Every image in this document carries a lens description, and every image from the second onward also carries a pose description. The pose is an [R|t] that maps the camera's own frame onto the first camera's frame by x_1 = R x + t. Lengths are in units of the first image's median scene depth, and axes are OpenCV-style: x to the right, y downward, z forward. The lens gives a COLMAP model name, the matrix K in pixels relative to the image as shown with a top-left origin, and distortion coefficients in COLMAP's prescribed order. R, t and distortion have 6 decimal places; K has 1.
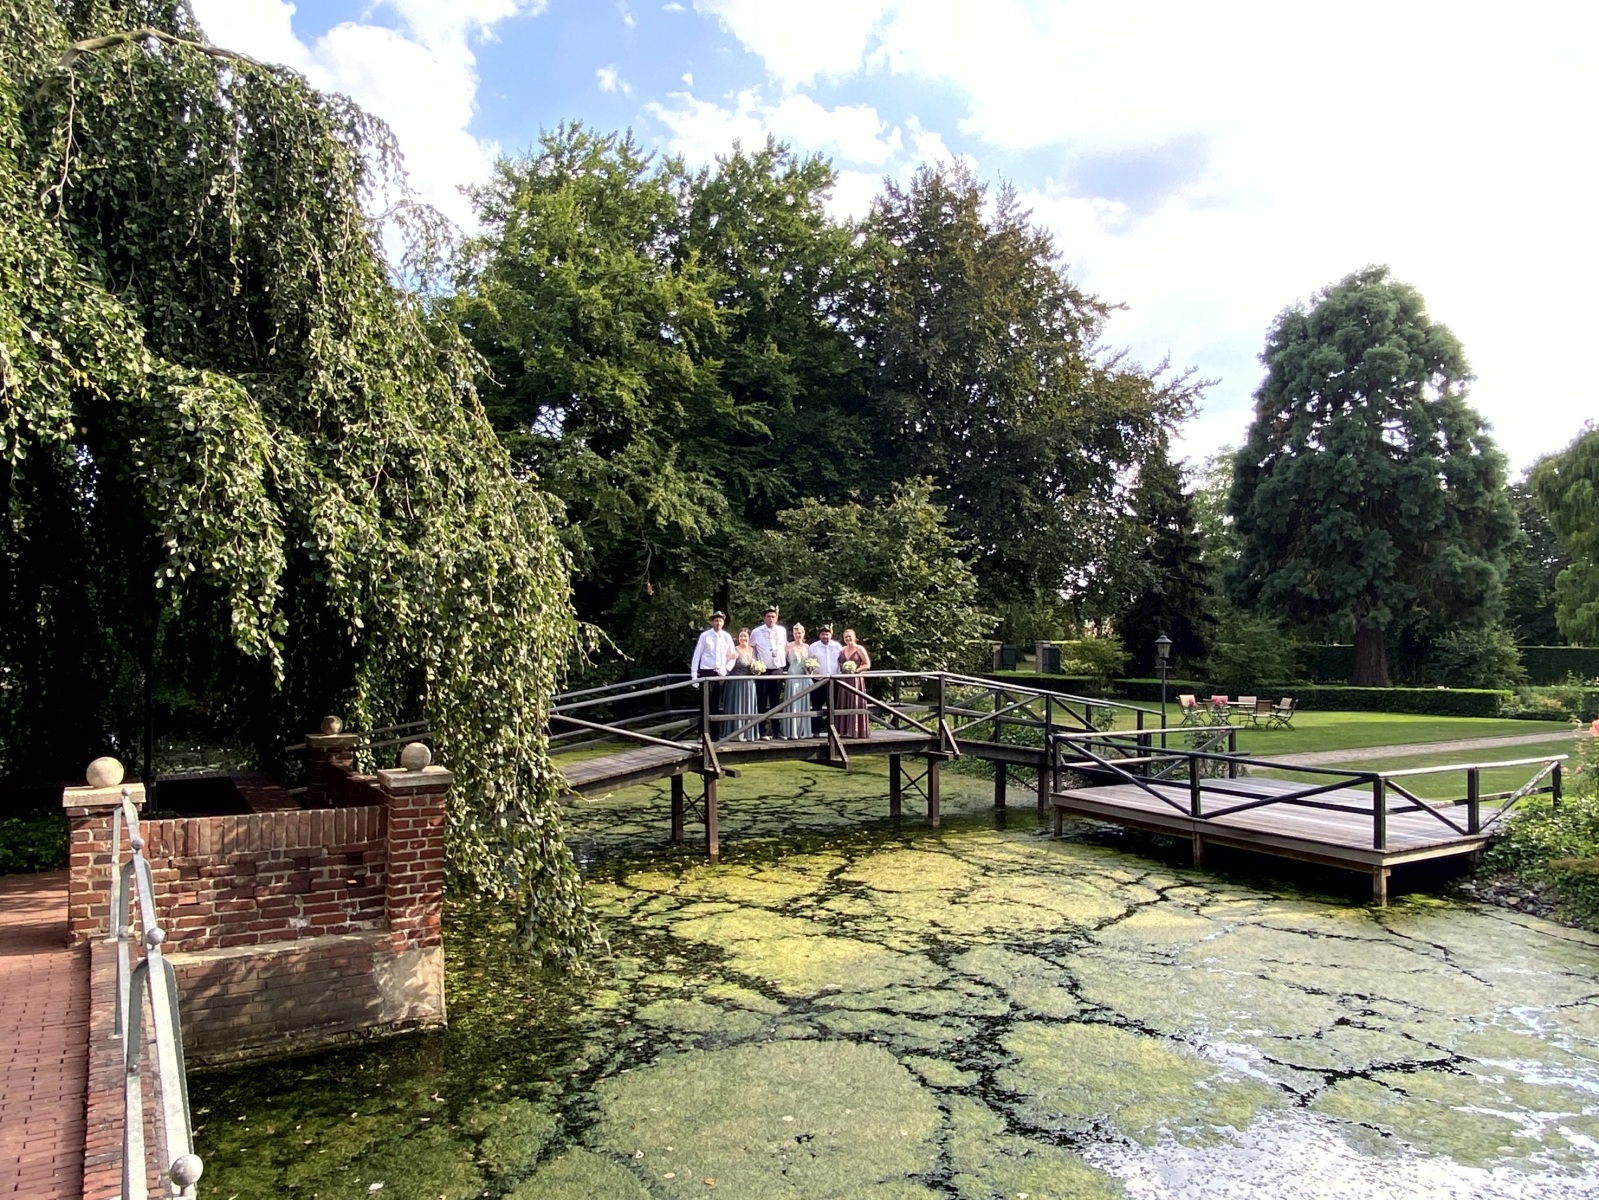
lens RADIAL K [[1077.1, 0, 768.4], [0, 1077.1, 599.2], [0, 0, 1]] dist [0.051361, -0.090811]
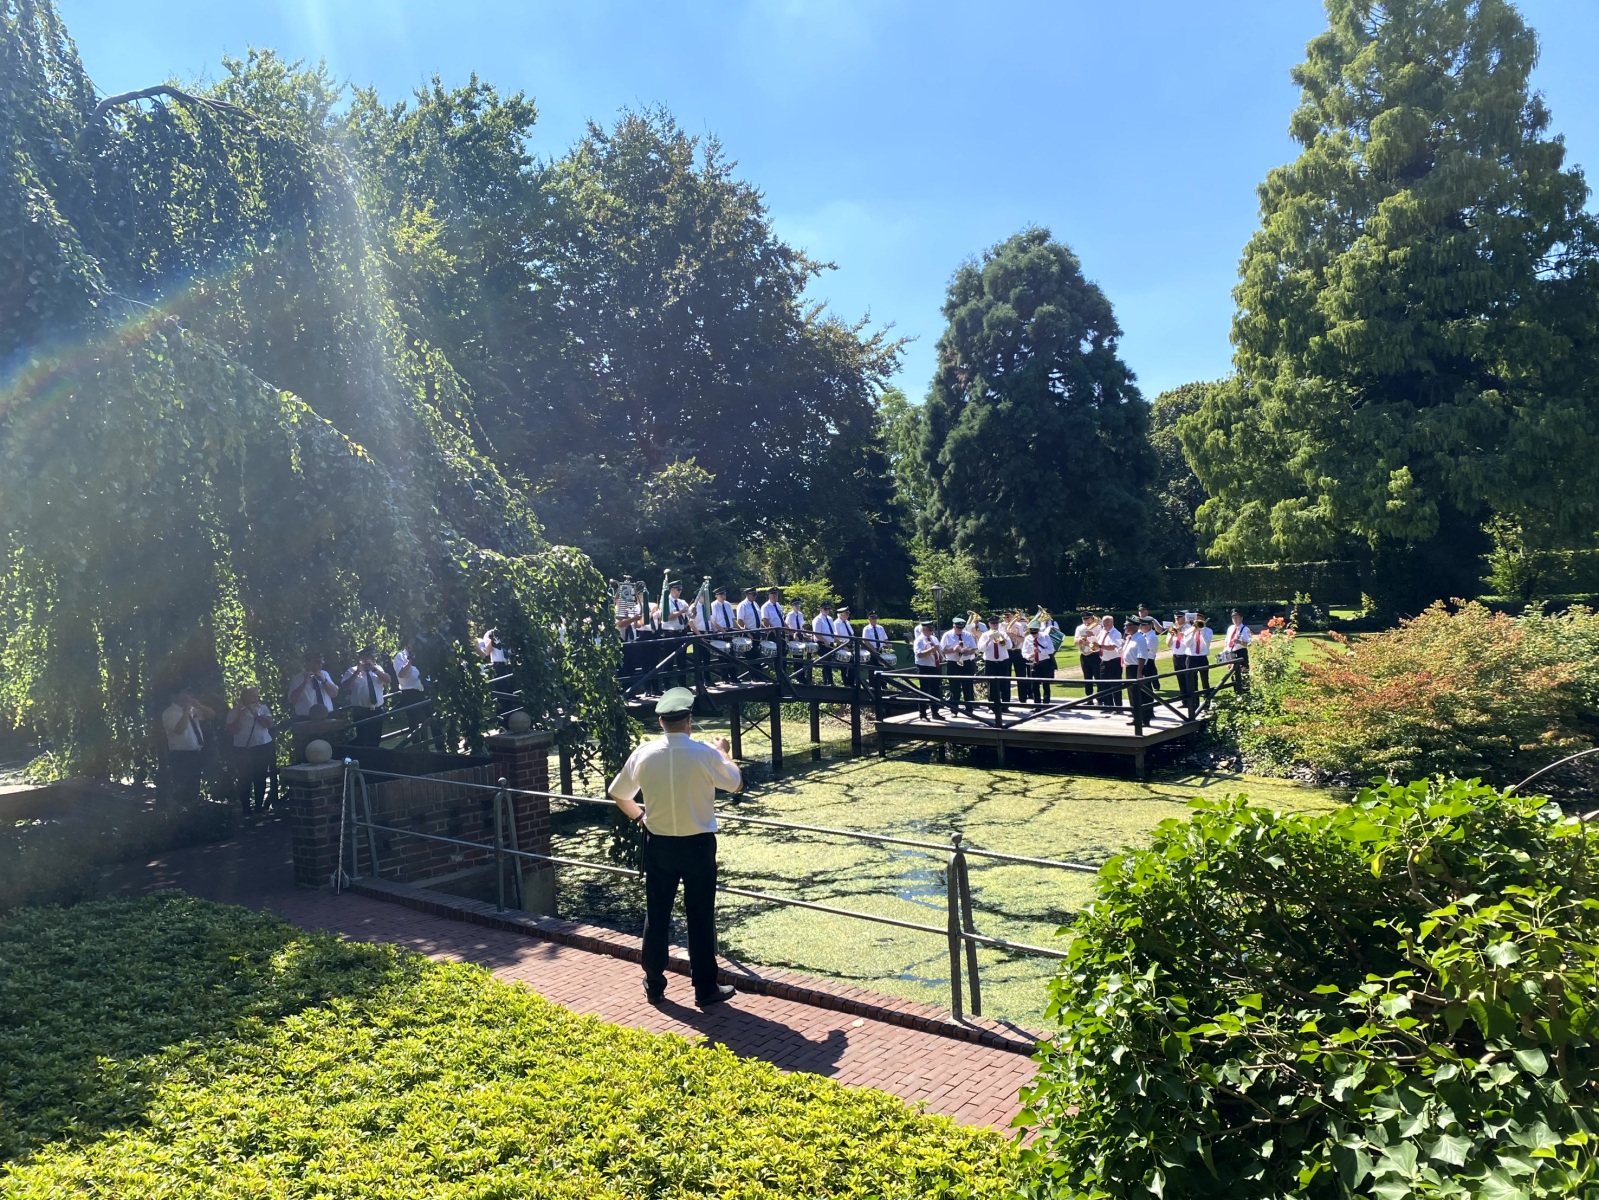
lens RADIAL K [[1213.0, 0, 777.9], [0, 1213.0, 604.1], [0, 0, 1]] dist [0.013557, -0.004414]
pose [[0.946187, -0.062319, 0.317564, -0.101512], [0.047015, 0.997344, 0.055637, -0.012168], [-0.320187, -0.037713, 0.946603, -0.088306]]
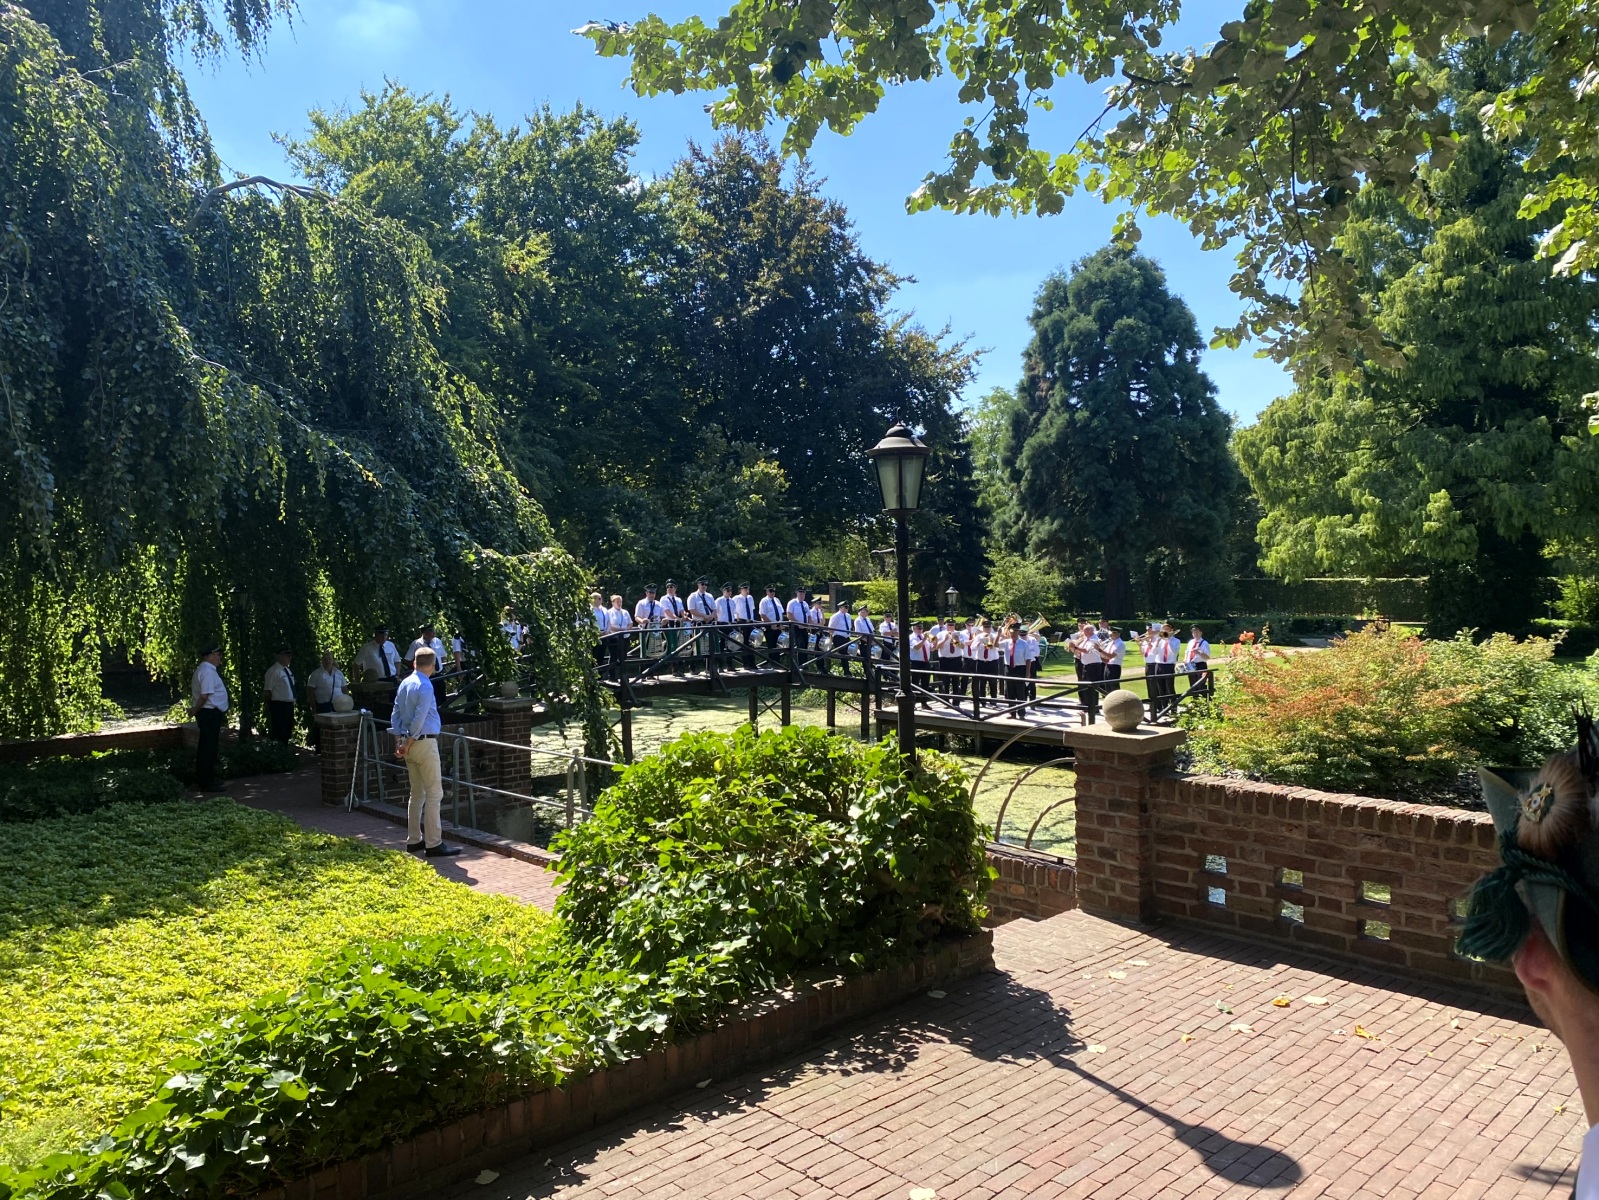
lens RADIAL K [[1213.0, 0, 777.9], [0, 1213.0, 604.1], [0, 0, 1]] dist [0.013557, -0.004414]
pose [[0.976273, -0.025235, 0.215069, -0.067886], [0.012462, 0.998088, 0.060539, -0.017332], [-0.216186, -0.056423, 0.974721, -0.165701]]
